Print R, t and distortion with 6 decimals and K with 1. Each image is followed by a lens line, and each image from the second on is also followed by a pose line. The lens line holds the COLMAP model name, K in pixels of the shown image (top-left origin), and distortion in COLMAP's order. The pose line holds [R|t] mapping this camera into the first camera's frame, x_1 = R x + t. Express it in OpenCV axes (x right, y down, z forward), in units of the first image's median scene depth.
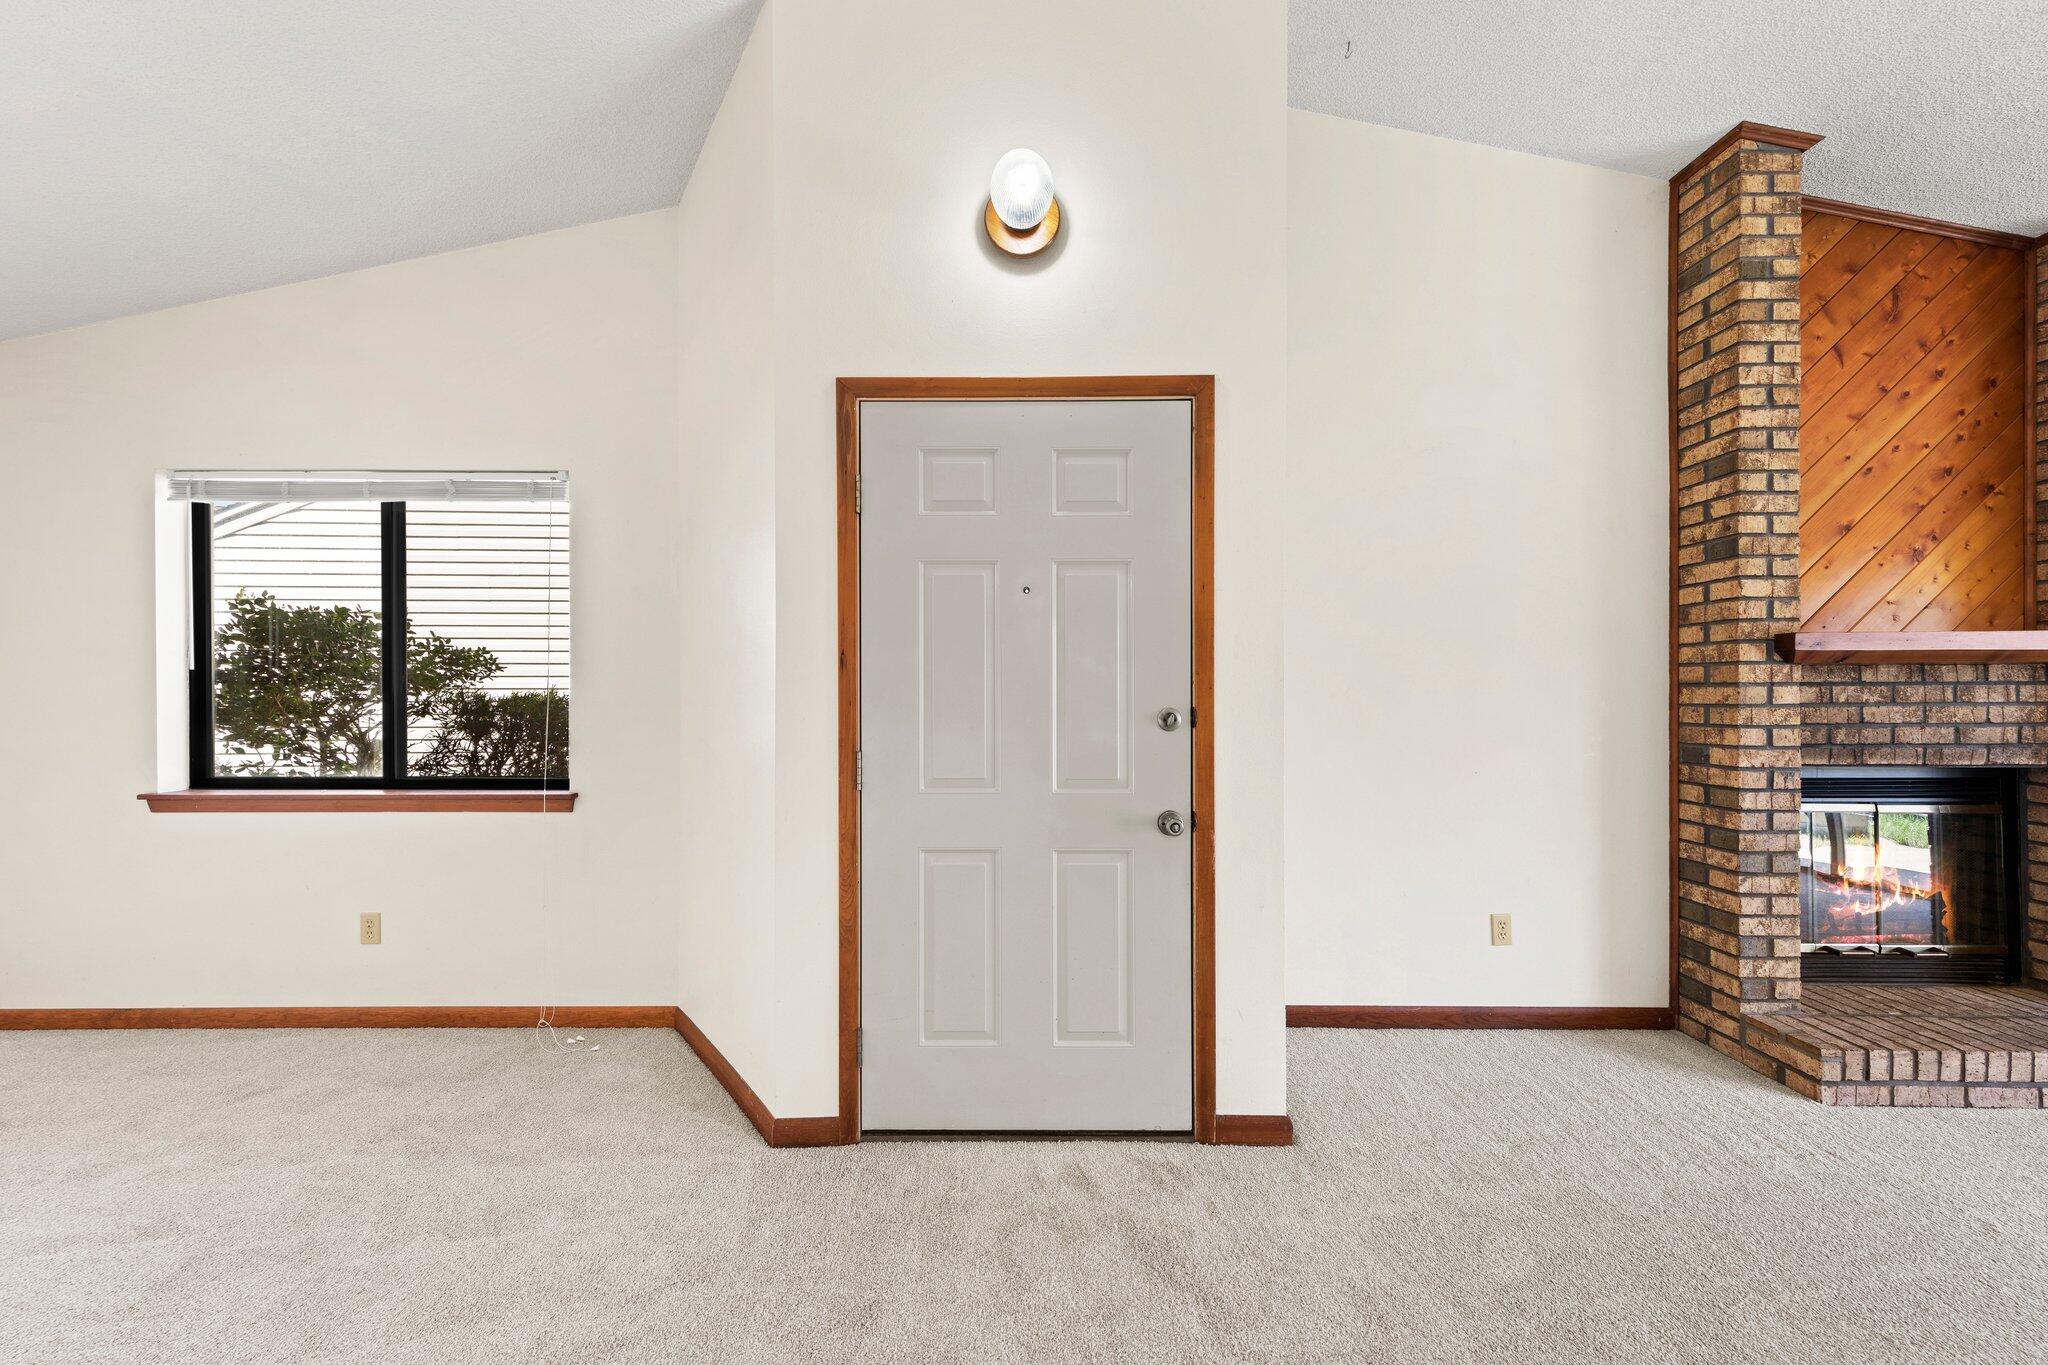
lens RADIAL K [[645.6, 0, 1027.7], [0, 645.6, 691.3], [0, 0, 1]] dist [0.005153, -0.000647]
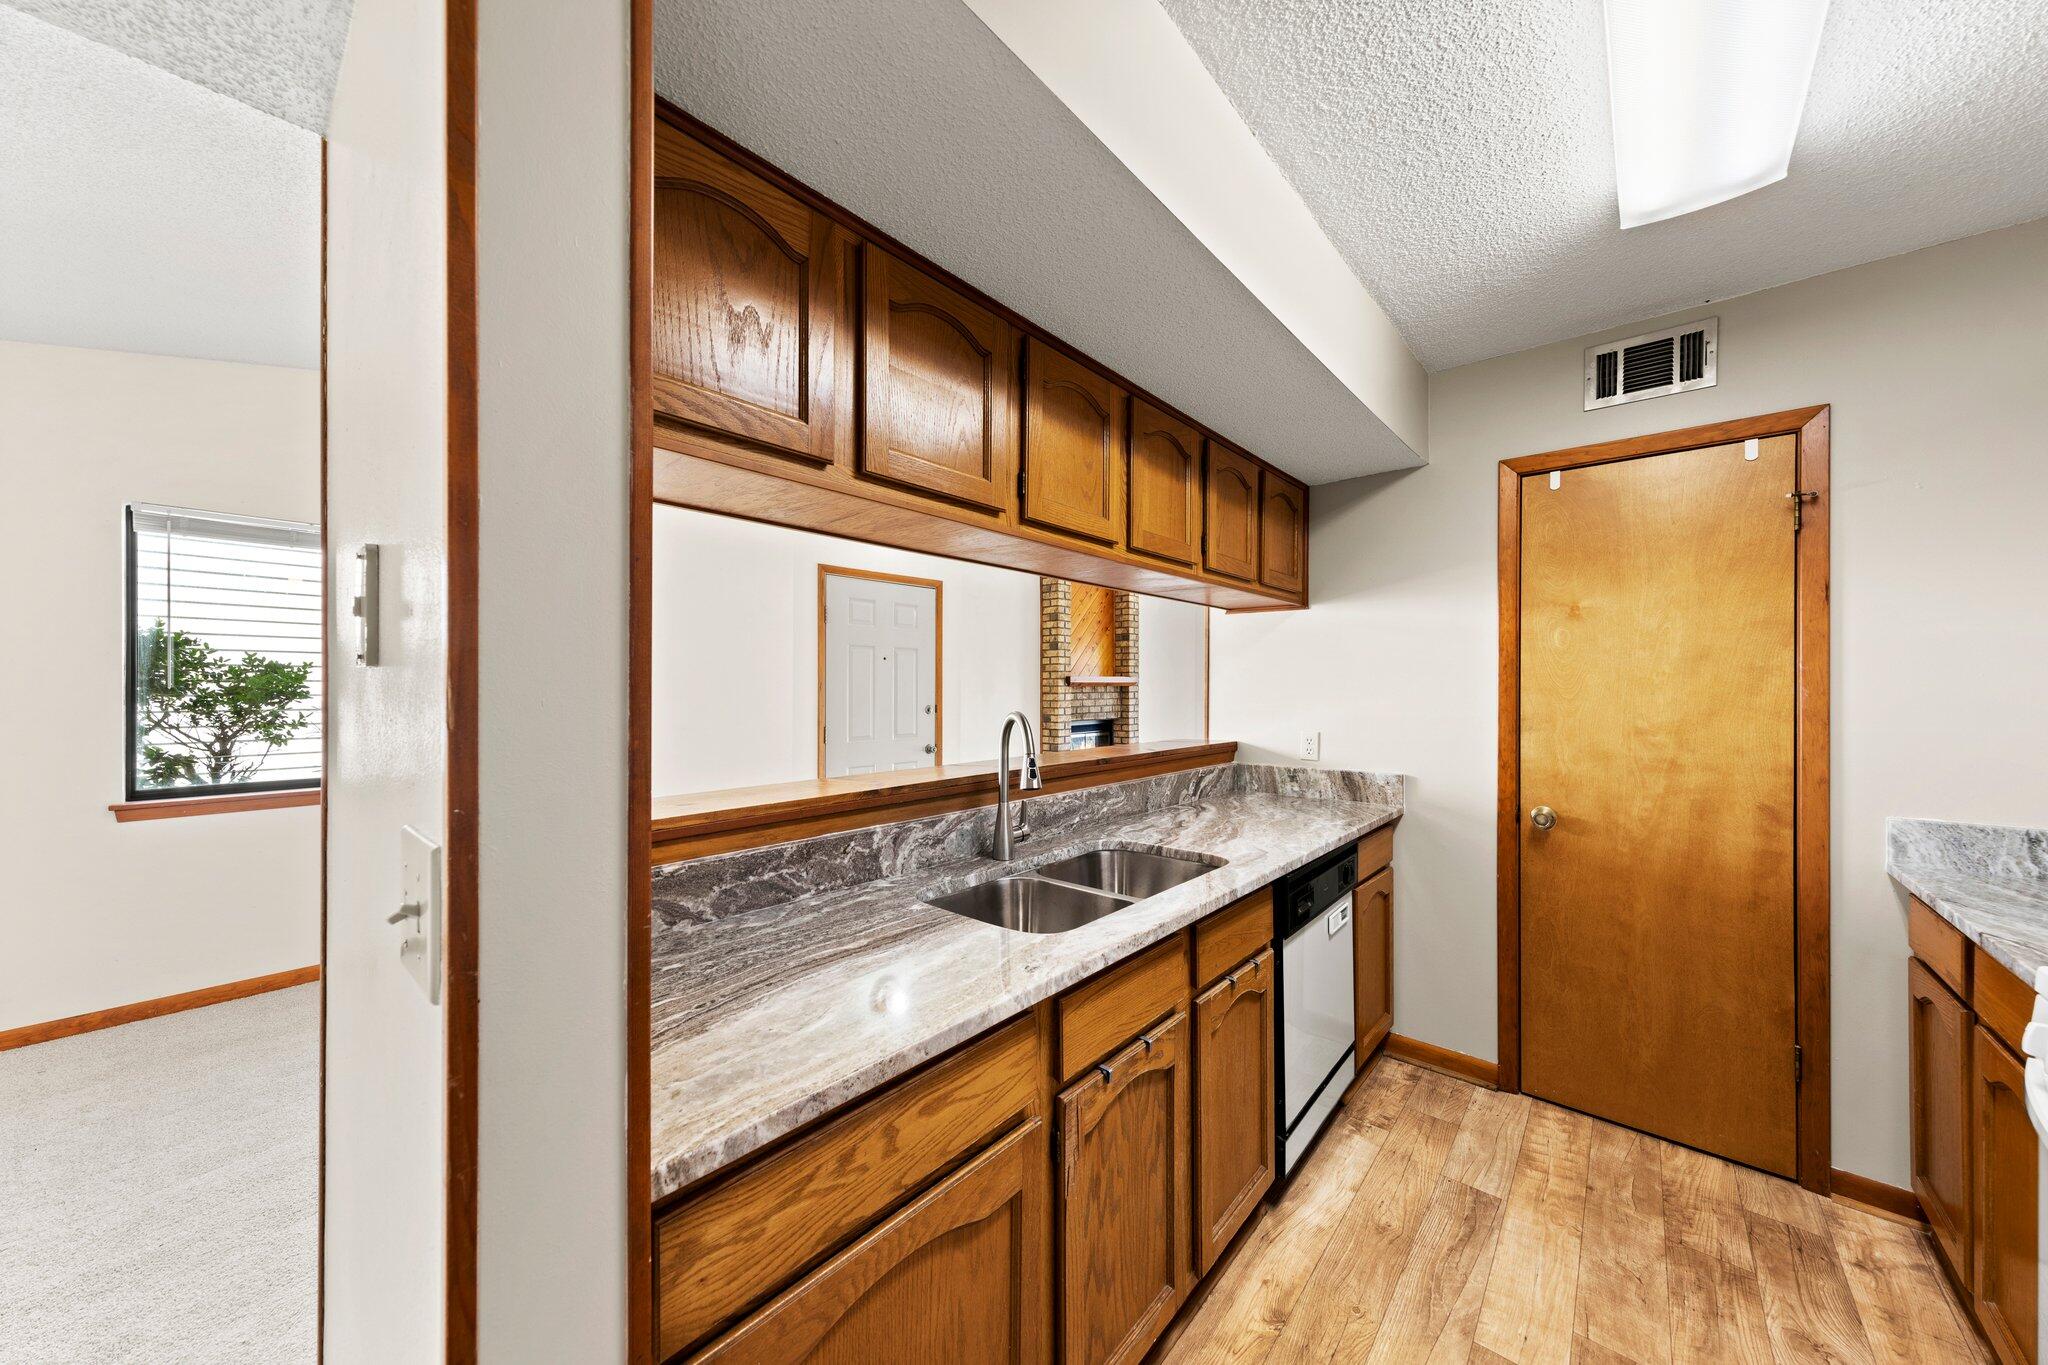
lens RADIAL K [[704.2, 0, 1022.6], [0, 704.2, 684.8], [0, 0, 1]] dist [0.005520, -0.000313]
pose [[0.659790, 0.002493, 0.751446, -1.318414], [0.000052, 0.999994, -0.003364, -0.037157], [-0.751450, 0.002259, 0.659786, -0.917902]]
